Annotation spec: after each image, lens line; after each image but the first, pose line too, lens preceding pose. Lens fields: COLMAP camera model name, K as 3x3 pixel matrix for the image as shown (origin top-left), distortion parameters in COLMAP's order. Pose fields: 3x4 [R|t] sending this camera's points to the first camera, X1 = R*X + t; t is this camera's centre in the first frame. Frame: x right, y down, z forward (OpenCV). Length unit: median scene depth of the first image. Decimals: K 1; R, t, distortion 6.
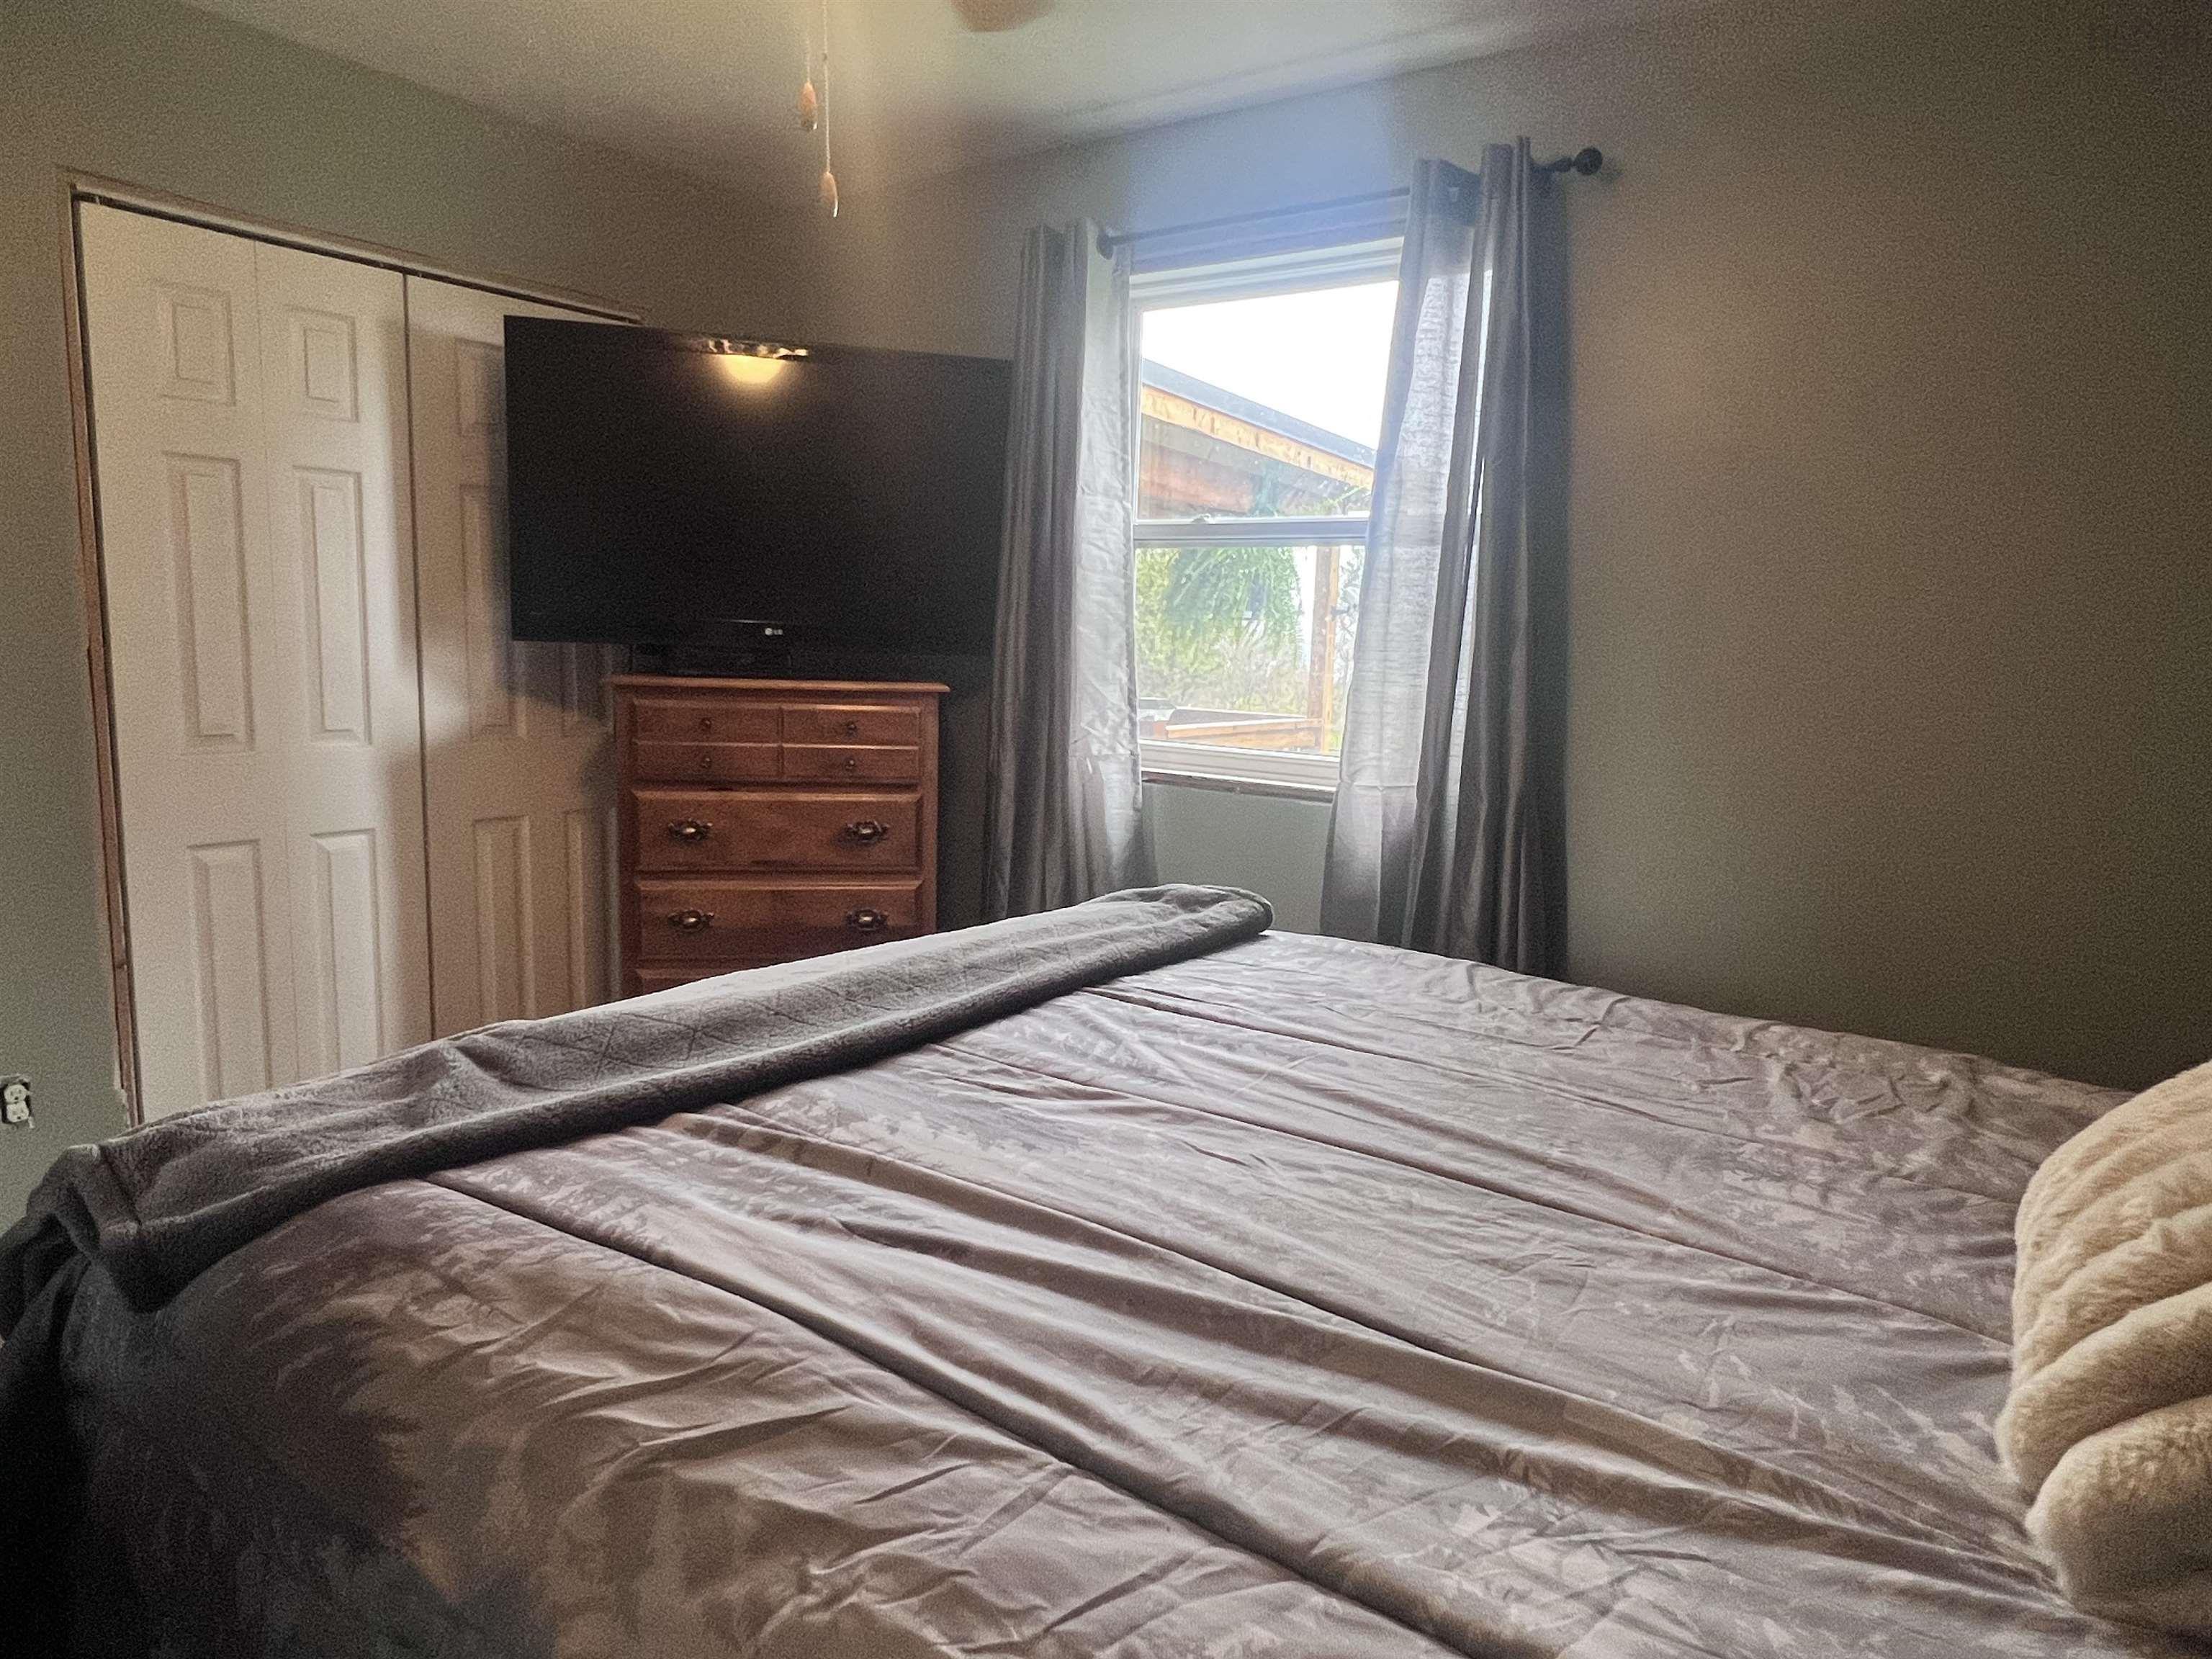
lens RADIAL K [[1395.6, 0, 1100.5], [0, 1395.6, 836.0], [0, 0, 1]] dist [-0.002983, -0.000536]
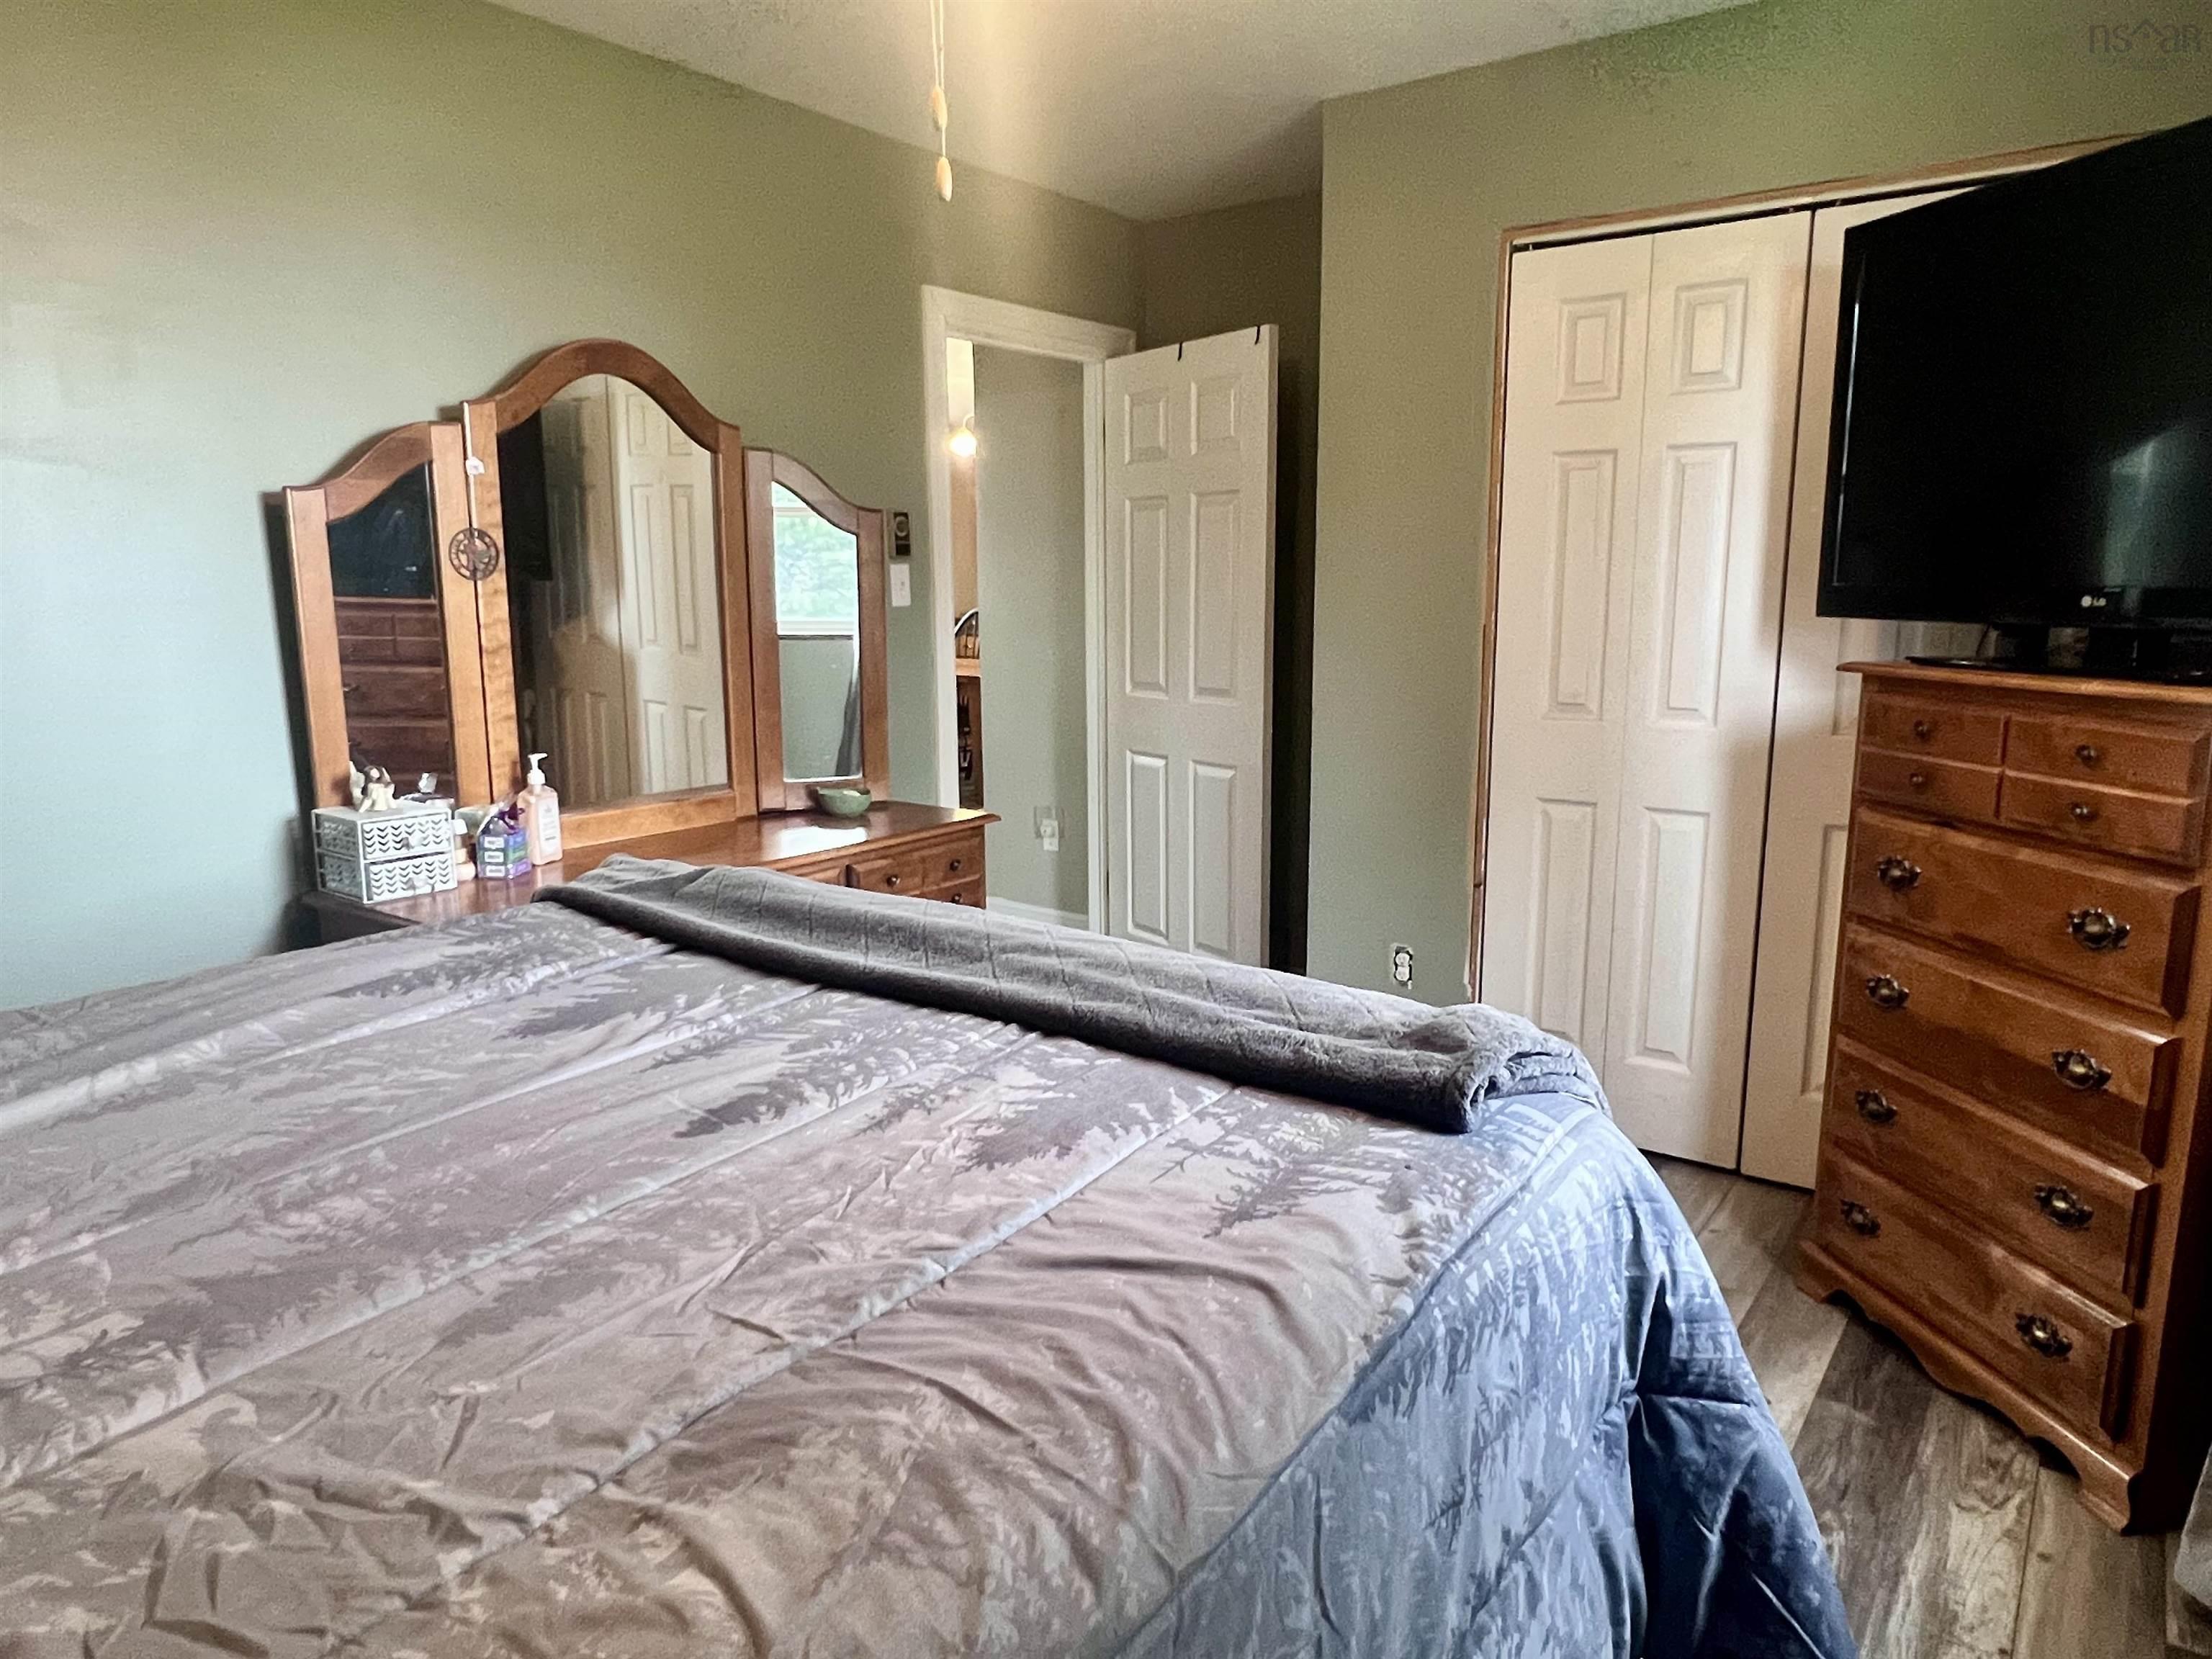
lens RADIAL K [[1395.6, 0, 1100.5], [0, 1395.6, 836.0], [0, 0, 1]] dist [-0.002983, -0.000536]
pose [[-0.010849, 0.147404, -0.989017, 0.458292], [-0.143696, 0.978579, 0.147425, -0.074227], [0.989562, 0.143717, 0.010564, 0.594312]]
